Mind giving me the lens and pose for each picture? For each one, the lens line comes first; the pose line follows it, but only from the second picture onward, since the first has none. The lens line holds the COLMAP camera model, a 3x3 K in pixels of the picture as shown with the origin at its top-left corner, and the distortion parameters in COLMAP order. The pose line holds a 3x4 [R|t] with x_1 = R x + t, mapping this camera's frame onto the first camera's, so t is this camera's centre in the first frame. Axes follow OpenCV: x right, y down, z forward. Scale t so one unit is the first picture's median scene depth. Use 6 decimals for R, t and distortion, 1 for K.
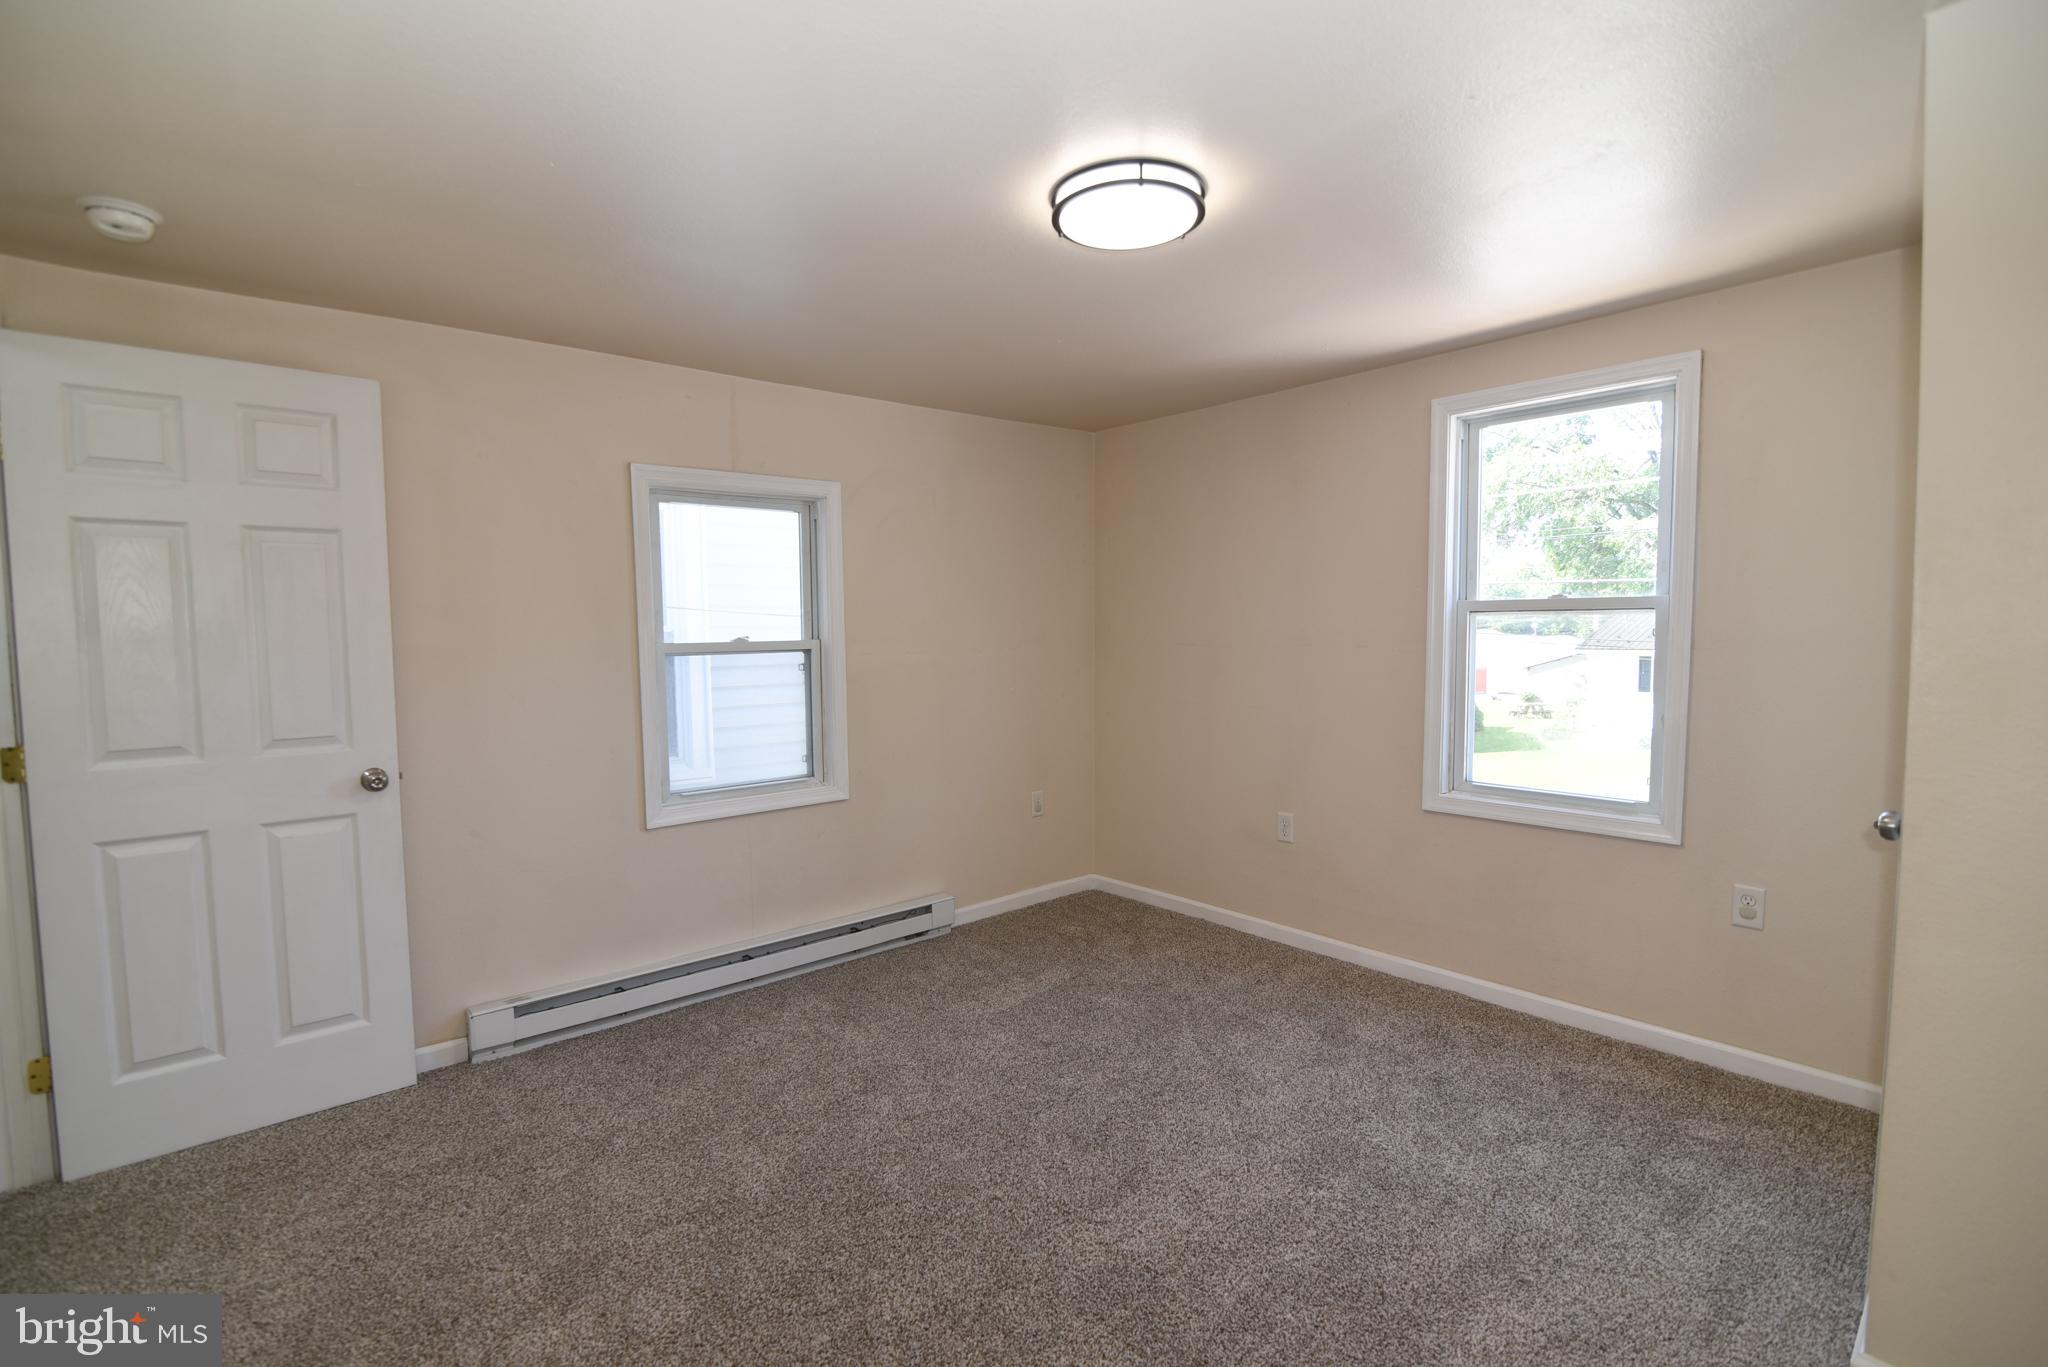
lens RADIAL K [[938.7, 0, 1017.9], [0, 938.7, 685.7], [0, 0, 1]] dist [-0.029918, 0.000610]
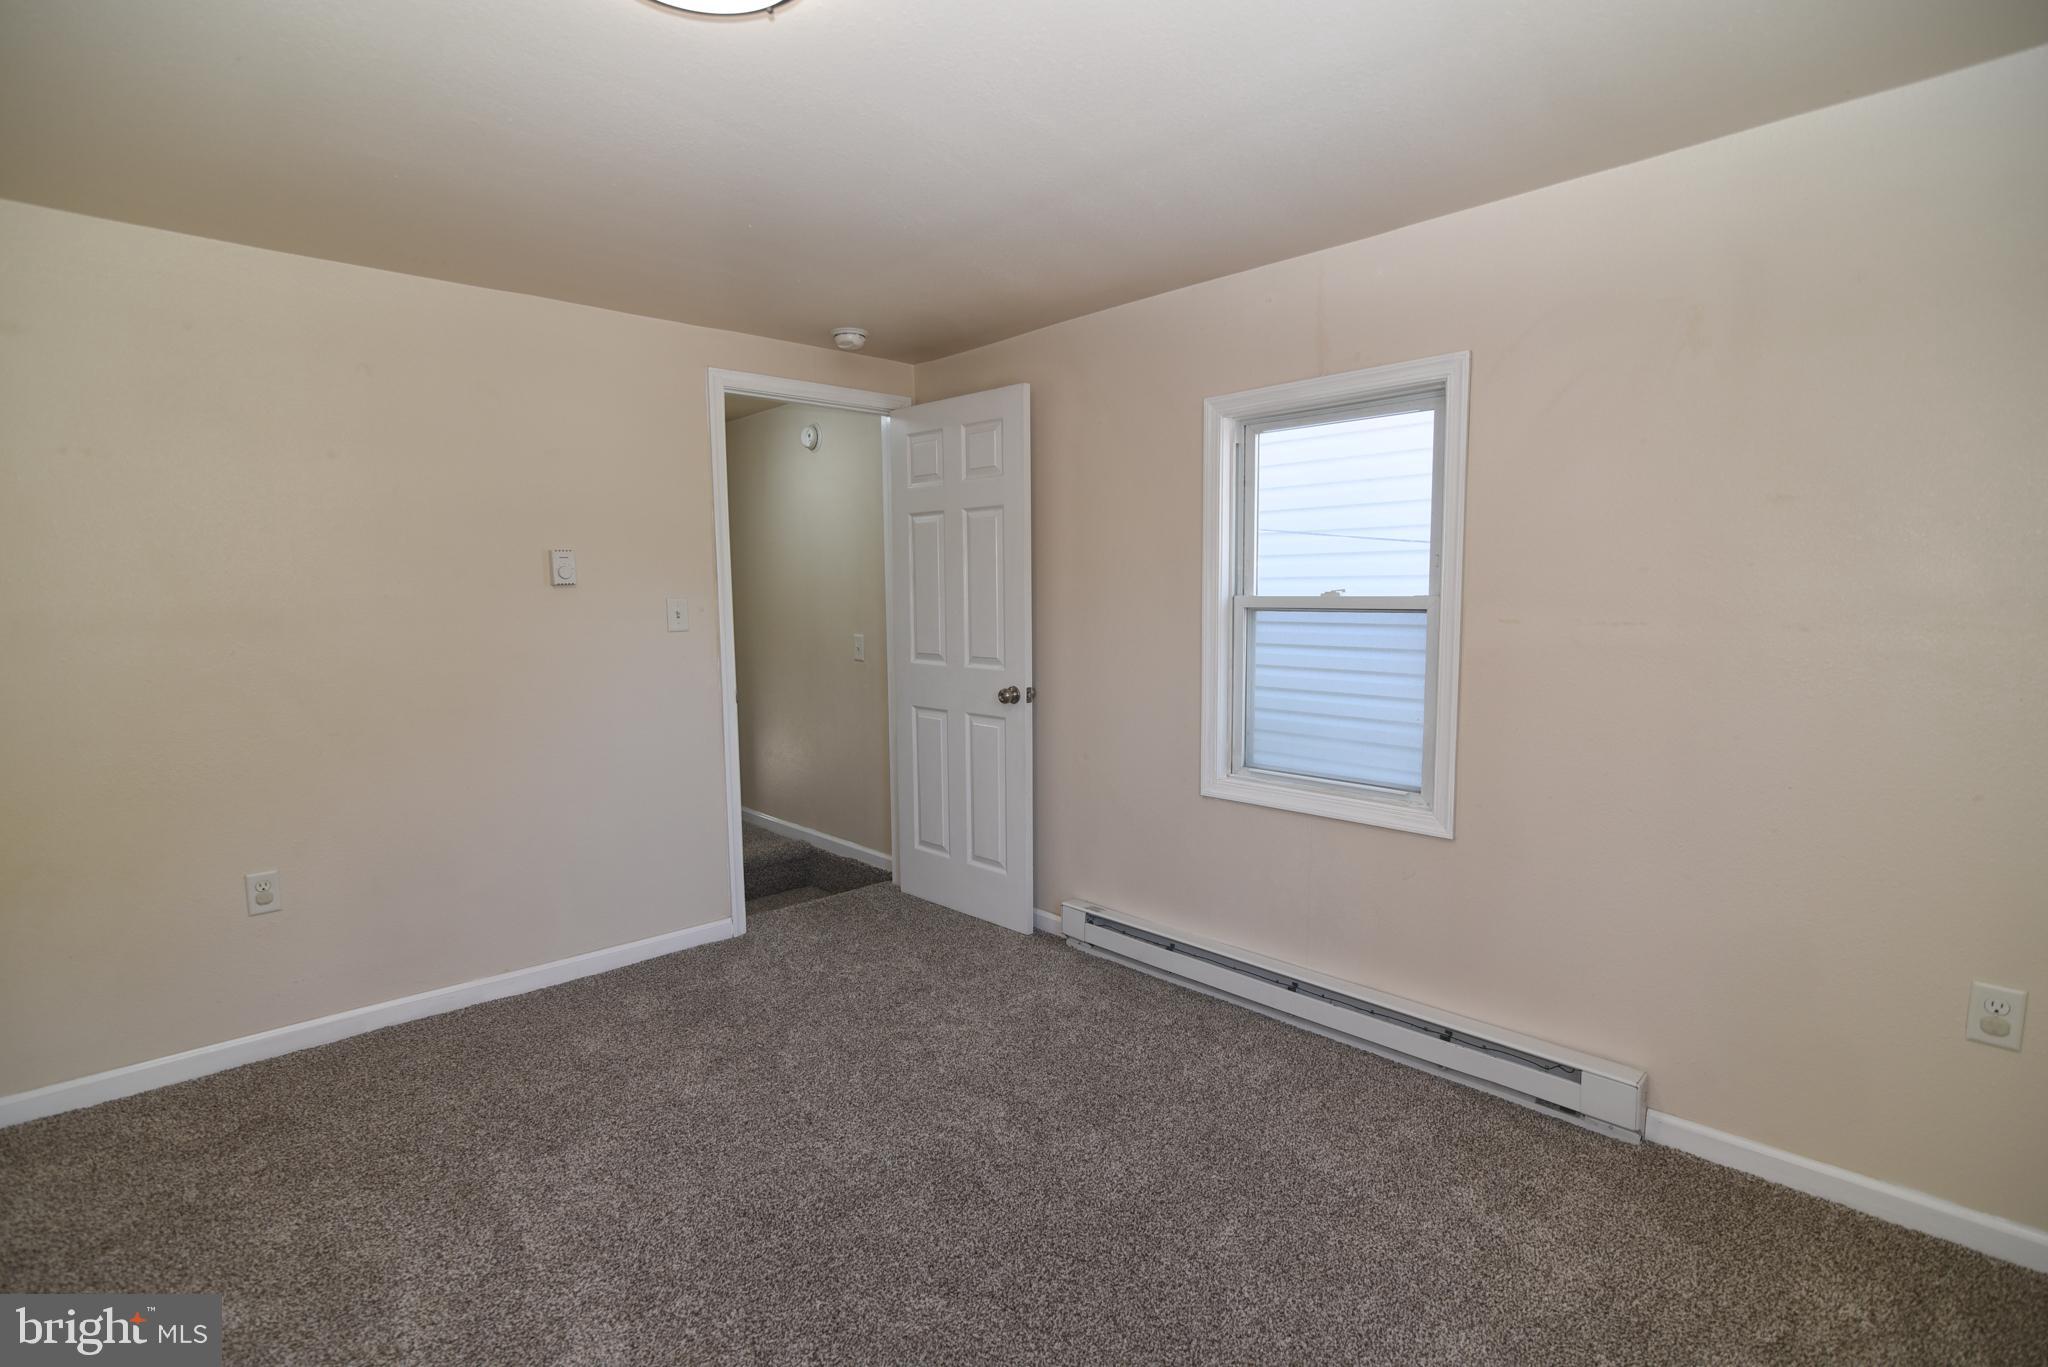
lens RADIAL K [[938.7, 0, 1017.9], [0, 938.7, 685.7], [0, 0, 1]] dist [-0.029918, 0.000610]
pose [[0.049907, 0.114445, -0.992175, 0.556960], [-0.055744, 0.992184, 0.111642, -0.053816], [0.997197, 0.049736, 0.055897, 0.824571]]
